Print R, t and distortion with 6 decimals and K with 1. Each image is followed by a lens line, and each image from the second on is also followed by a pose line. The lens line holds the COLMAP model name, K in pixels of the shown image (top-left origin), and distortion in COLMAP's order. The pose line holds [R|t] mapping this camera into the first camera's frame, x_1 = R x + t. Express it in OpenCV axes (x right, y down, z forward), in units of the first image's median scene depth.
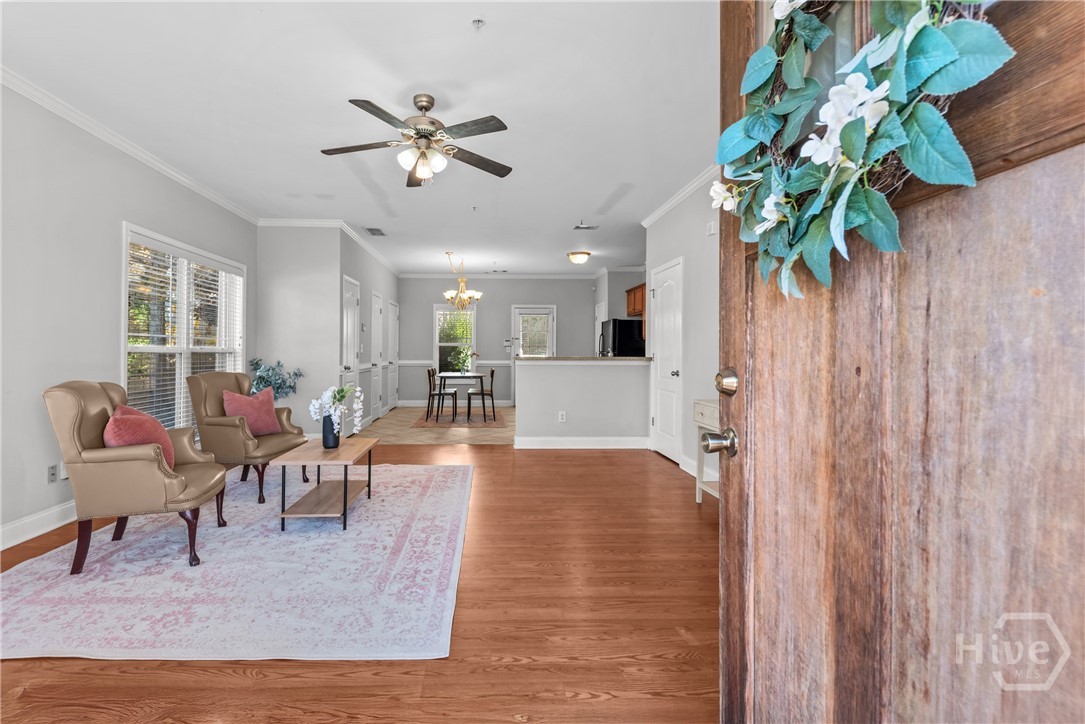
lens RADIAL K [[487.1, 0, 492.4], [0, 487.1, 345.7], [0, 0, 1]] dist [-0.001453, -0.000402]
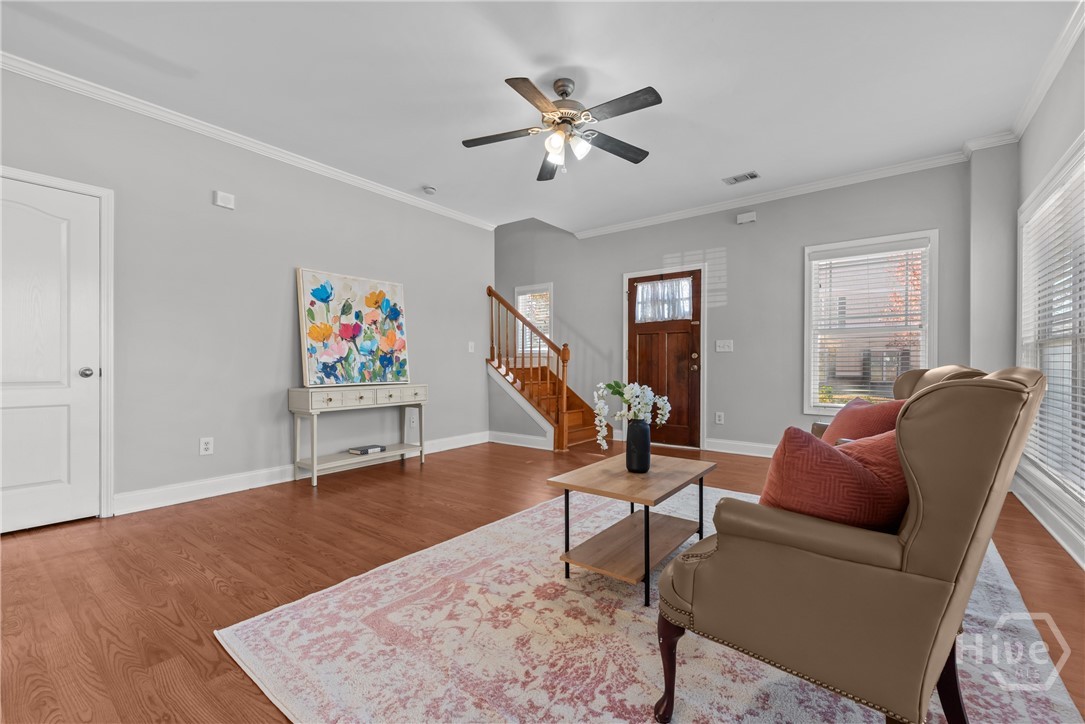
lens RADIAL K [[453.5, 0, 543.3], [0, 453.5, 365.7], [0, 0, 1]] dist [0.010439, -0.000108]
pose [[-0.783908, -0.003328, 0.620868, -0.561561], [-0.008999, 0.999941, -0.006002, 0.060948], [-0.620811, -0.010292, -0.783892, 1.430382]]
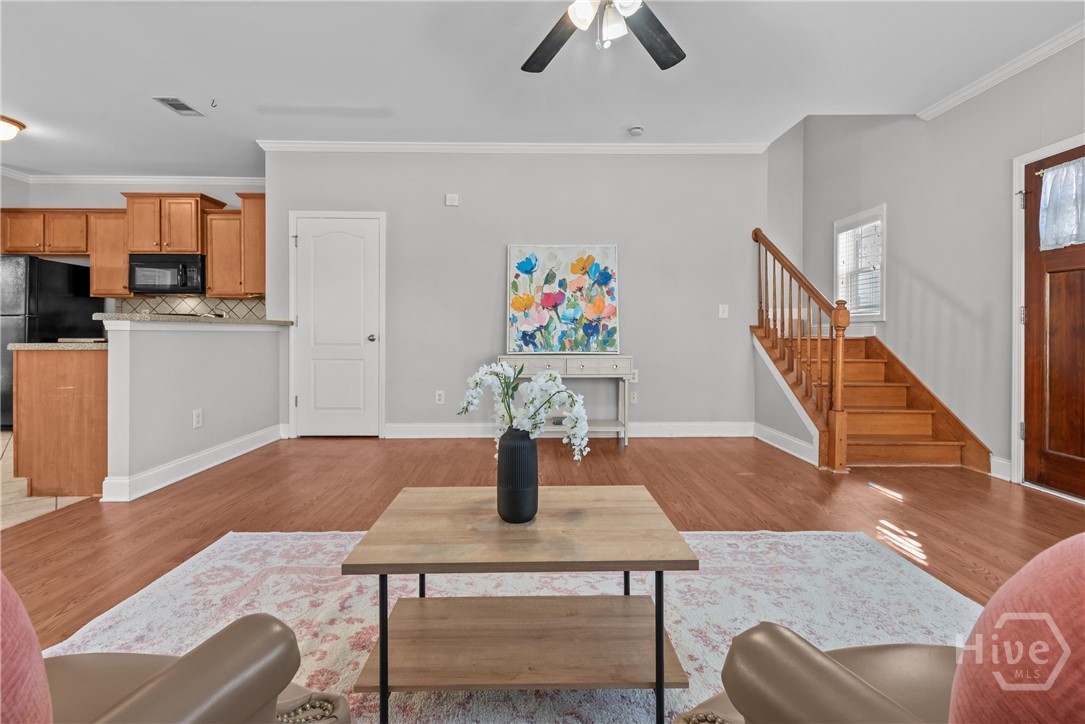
lens RADIAL K [[466.7, 0, 538.4], [0, 466.7, 332.9], [0, 0, 1]] dist [0.006034, -0.000424]
pose [[0.004951, -0.004456, 0.999978, -0.645900], [-0.013421, 0.999900, 0.004522, 0.050830], [-0.999898, -0.013443, 0.004891, 0.891907]]
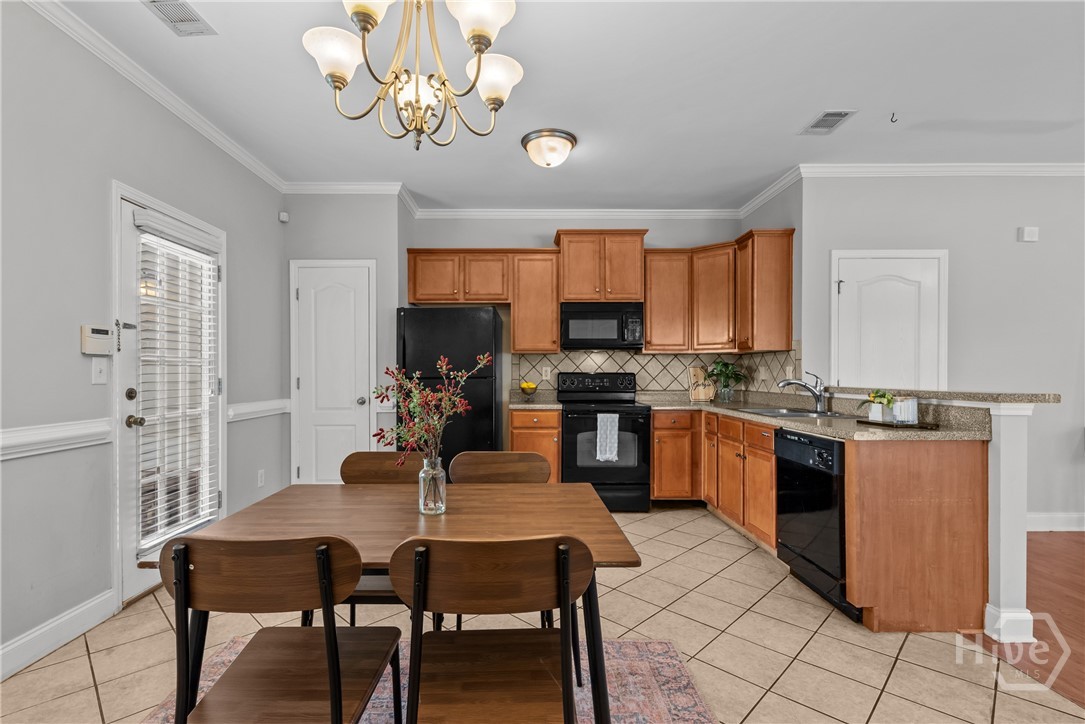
lens RADIAL K [[483.3, 0, 539.9], [0, 483.3, 371.0], [0, 0, 1]] dist [0.002443, -0.000318]
pose [[-0.011716, 0.002581, 0.999928, -0.474923], [-0.015197, 0.999881, -0.002759, 0.015348], [-0.999816, -0.015229, -0.011676, 2.182957]]
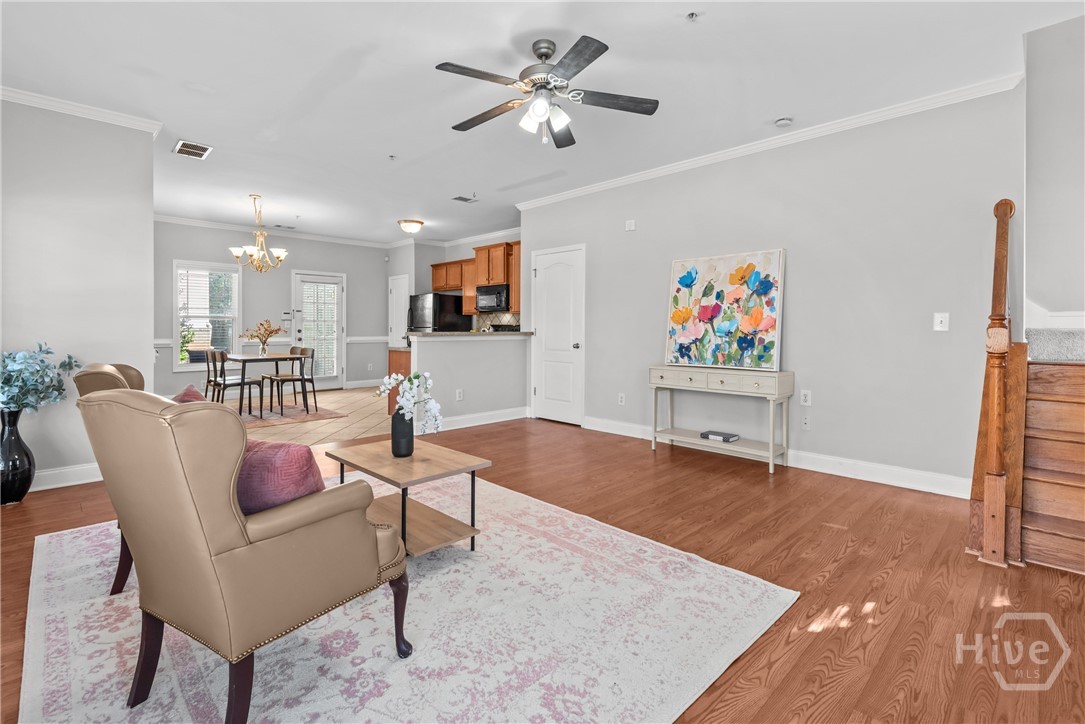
lens RADIAL K [[504.5, 0, 534.7], [0, 504.5, 326.0], [0, 0, 1]] dist [0.002813, 0.000163]
pose [[0.731131, 0.001411, 0.682236, -0.646285], [-0.008865, 0.999933, 0.007432, 0.002757], [-0.682180, -0.011482, 0.731094, 0.268429]]
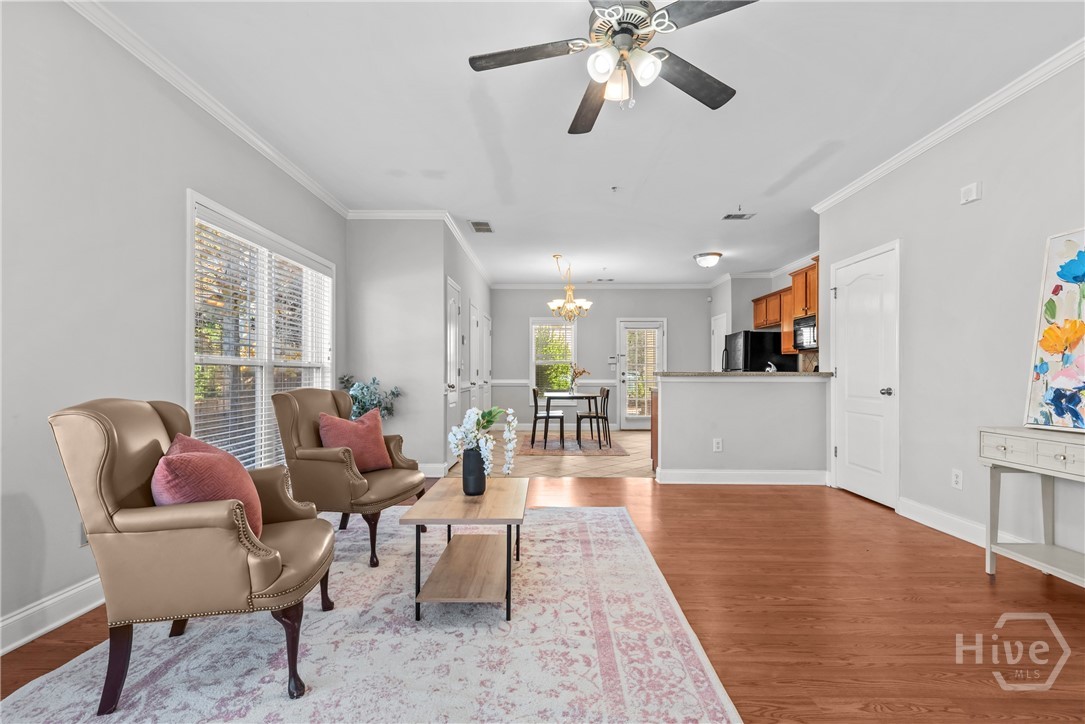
lens RADIAL K [[483.3, 0, 539.9], [0, 483.3, 371.0], [0, 0, 1]] dist [0.002443, -0.000318]
pose [[0.999411, -0.001258, -0.034285, -0.192416], [0.001452, 0.999983, 0.005651, 0.024183], [0.034278, -0.005698, 0.999396, 0.272500]]
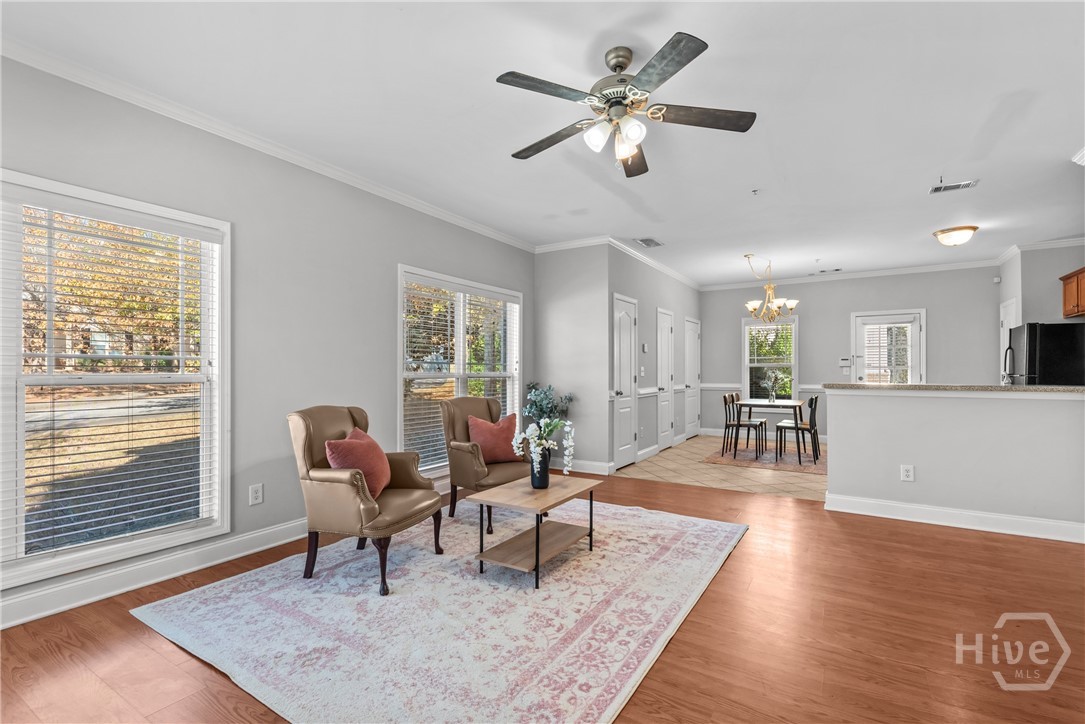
lens RADIAL K [[486.0, 0, 535.9], [0, 486.0, 364.1], [0, 0, 1]] dist [0.008558, -0.000353]
pose [[0.831630, -0.011342, -0.555215, 0.143545], [0.010104, 0.999935, -0.005293, -0.010596], [0.555239, -0.001208, 0.831690, 0.231975]]
